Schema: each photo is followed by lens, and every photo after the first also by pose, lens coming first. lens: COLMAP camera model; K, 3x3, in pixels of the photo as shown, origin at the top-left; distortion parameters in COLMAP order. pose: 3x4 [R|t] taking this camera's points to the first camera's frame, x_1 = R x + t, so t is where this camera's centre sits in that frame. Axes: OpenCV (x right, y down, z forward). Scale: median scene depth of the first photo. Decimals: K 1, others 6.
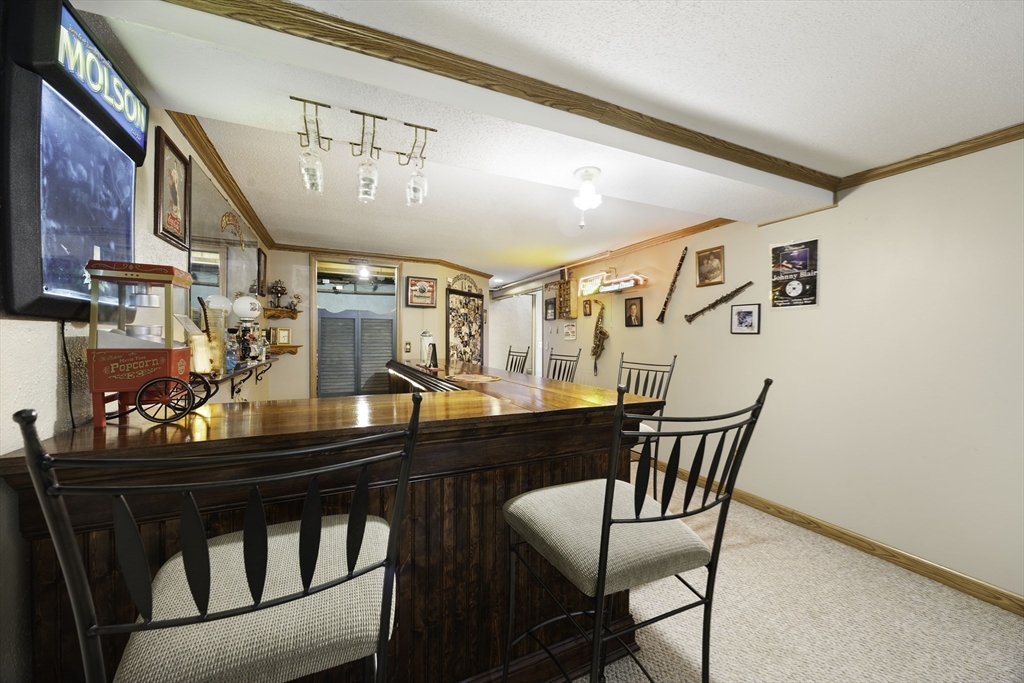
lens RADIAL K [[387.4, 0, 515.0], [0, 387.4, 344.2], [0, 0, 1]] dist [-0.000667, 0.000111]
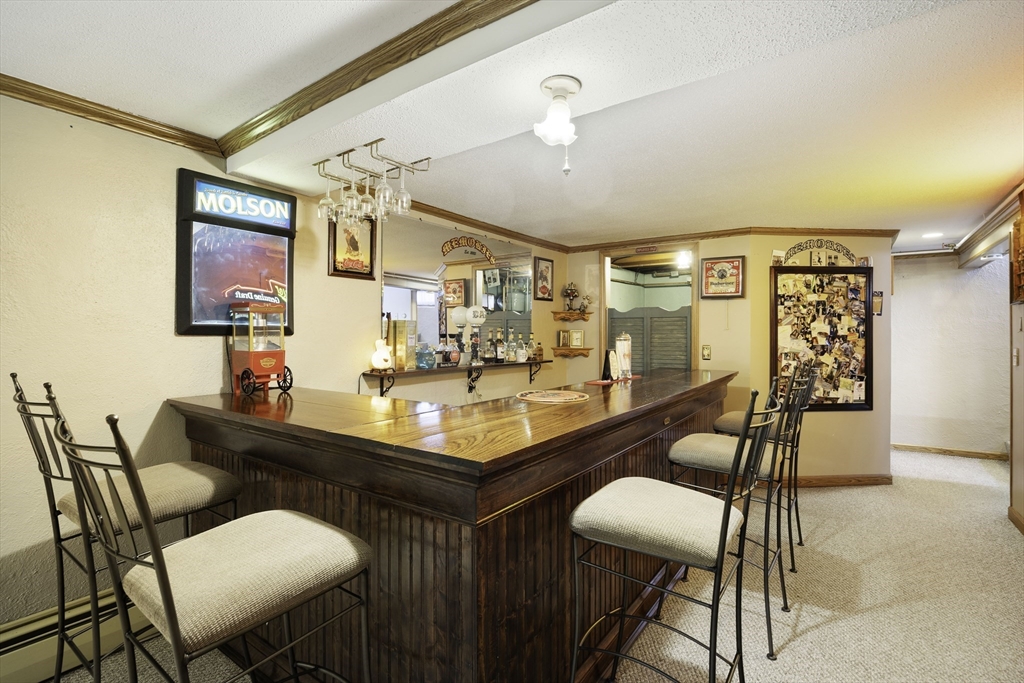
lens RADIAL K [[473.3, 0, 517.6], [0, 473.3, 334.2], [0, 0, 1]] dist [-0.009789, 0.000710]
pose [[0.492264, -0.004891, -0.870432, 0.316056], [-0.013352, 0.999824, -0.013169, -0.010709], [0.870344, 0.018104, 0.492112, 0.218941]]
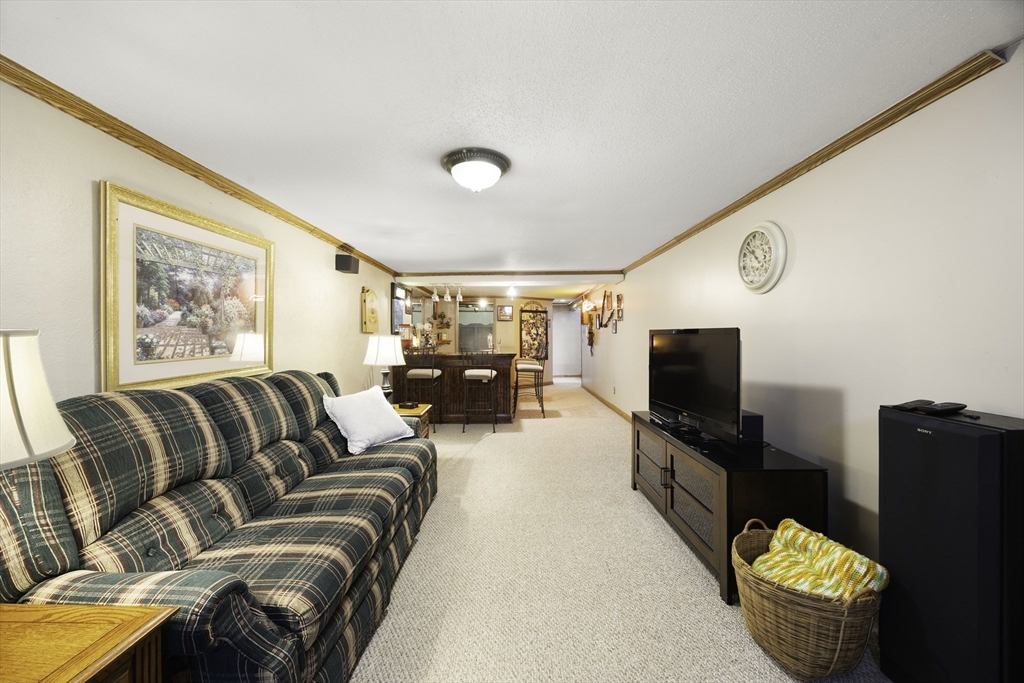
lens RADIAL K [[387.4, 0, 511.8], [0, 387.4, 337.8], [0, 0, 1]] dist [-0.000667, 0.000111]
pose [[0.902882, -0.008413, -0.429805, 0.593664], [0.004021, 0.999930, -0.011127, 0.012158], [0.429869, 0.008318, 0.902853, -0.712189]]
